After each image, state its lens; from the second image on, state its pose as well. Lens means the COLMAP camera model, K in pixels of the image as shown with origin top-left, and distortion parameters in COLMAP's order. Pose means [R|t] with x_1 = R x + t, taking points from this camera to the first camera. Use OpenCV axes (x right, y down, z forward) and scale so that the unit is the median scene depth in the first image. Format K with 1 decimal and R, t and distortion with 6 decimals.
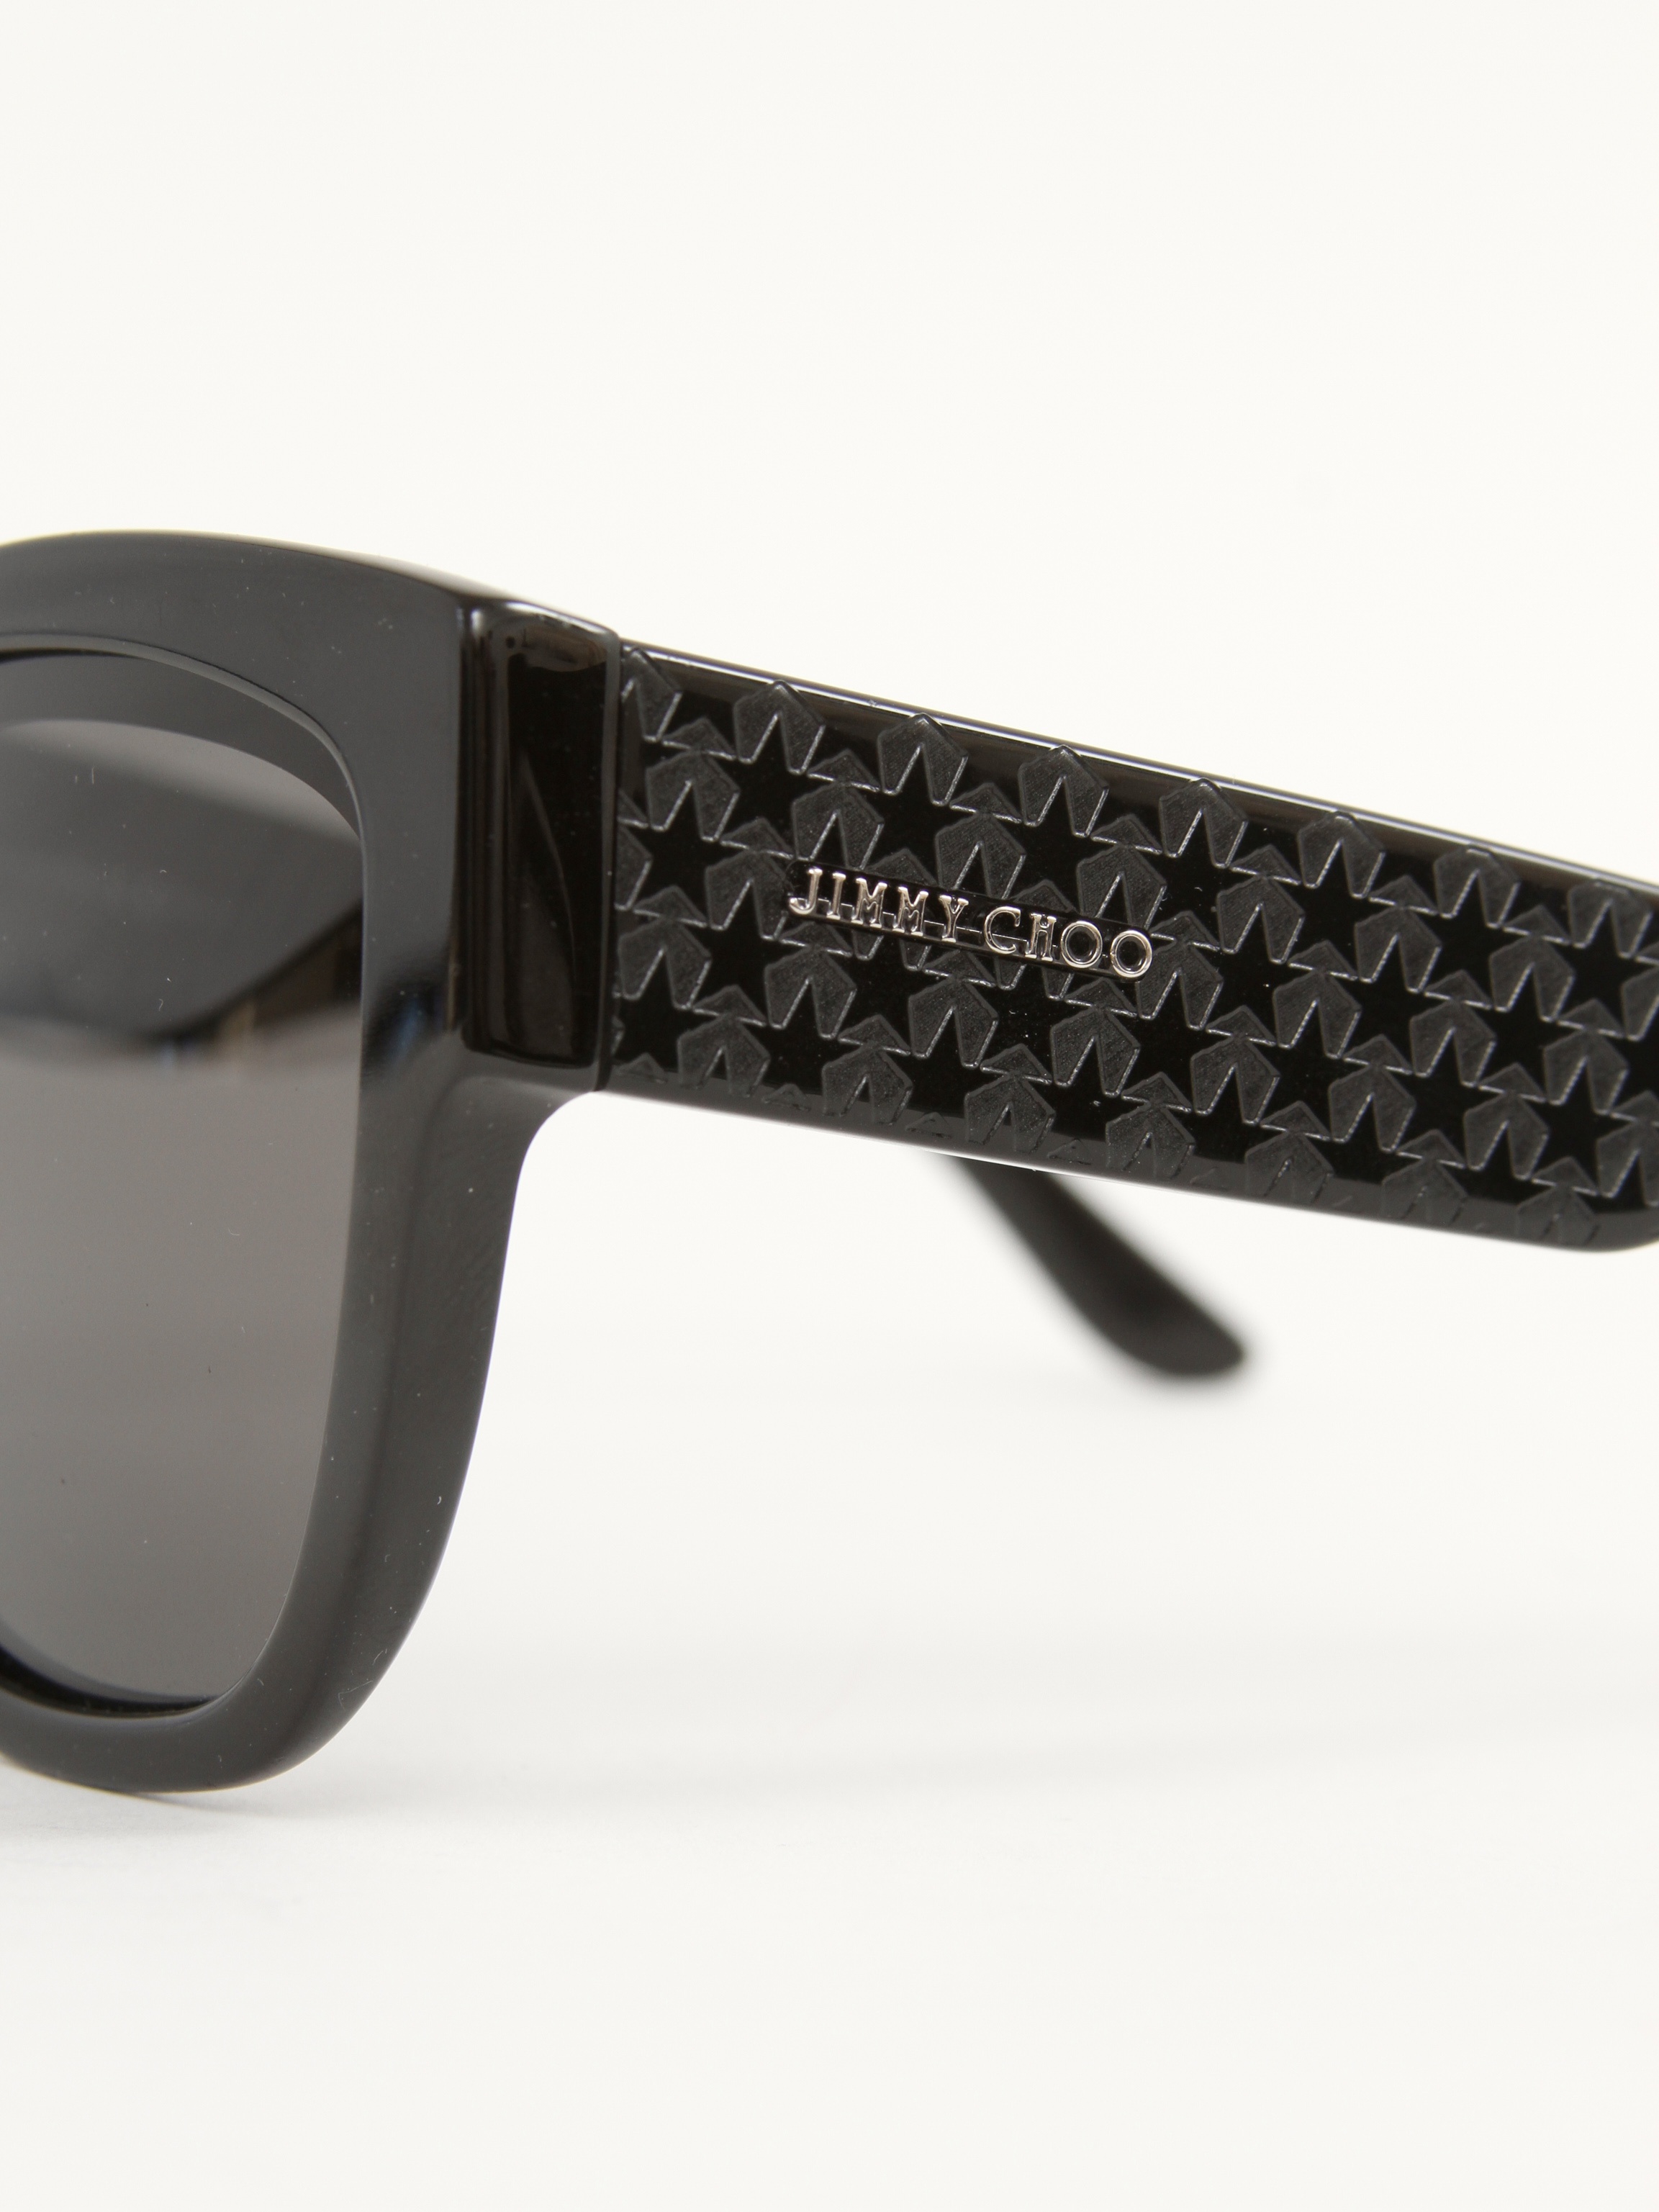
lens RADIAL K [[7442.4, 0, 824.0], [0, 7442.4, 1103.9], [0, 0, 1]] dist [0.644607, 0.000000]
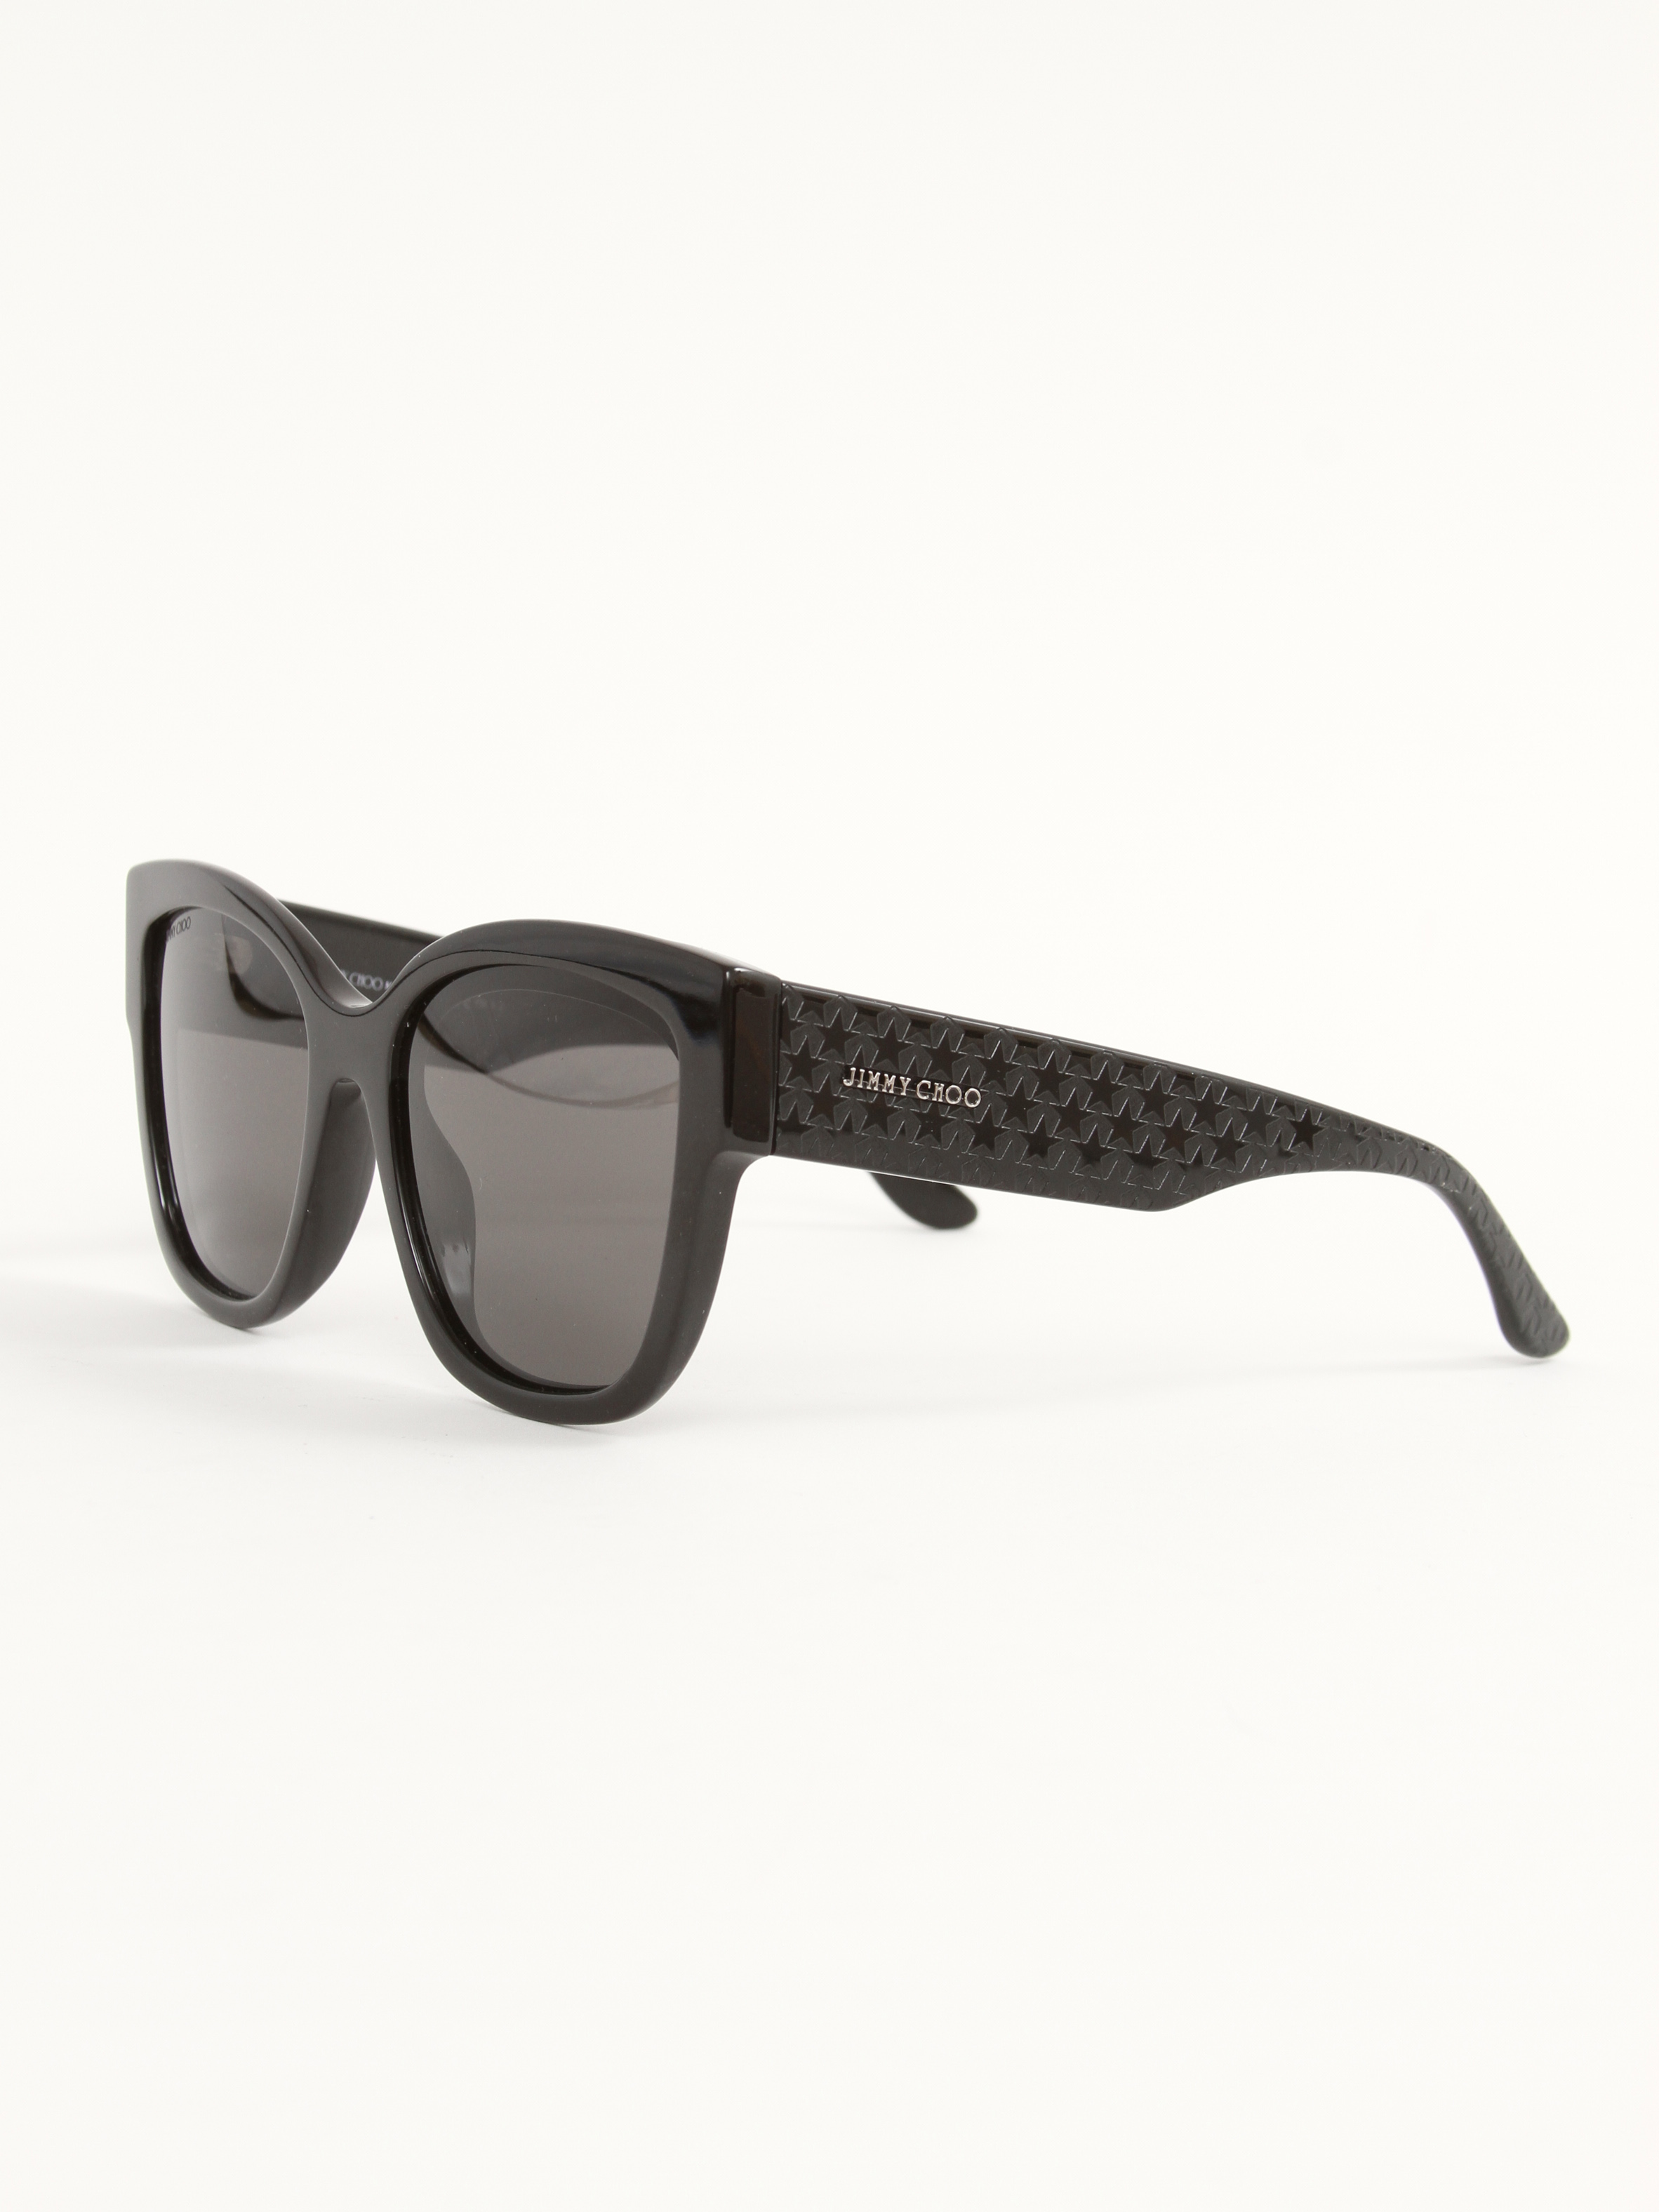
lens RADIAL K [[4990.3, 0, 831.7], [0, 4990.3, 1108.5], [0, 0, 1]] dist [-0.047831, 0.000000]
pose [[0.999141, 0.011389, 0.039854, -0.074946], [-0.012225, 0.999709, 0.020780, -0.051900], [-0.039606, -0.021249, 0.998989, -0.697802]]
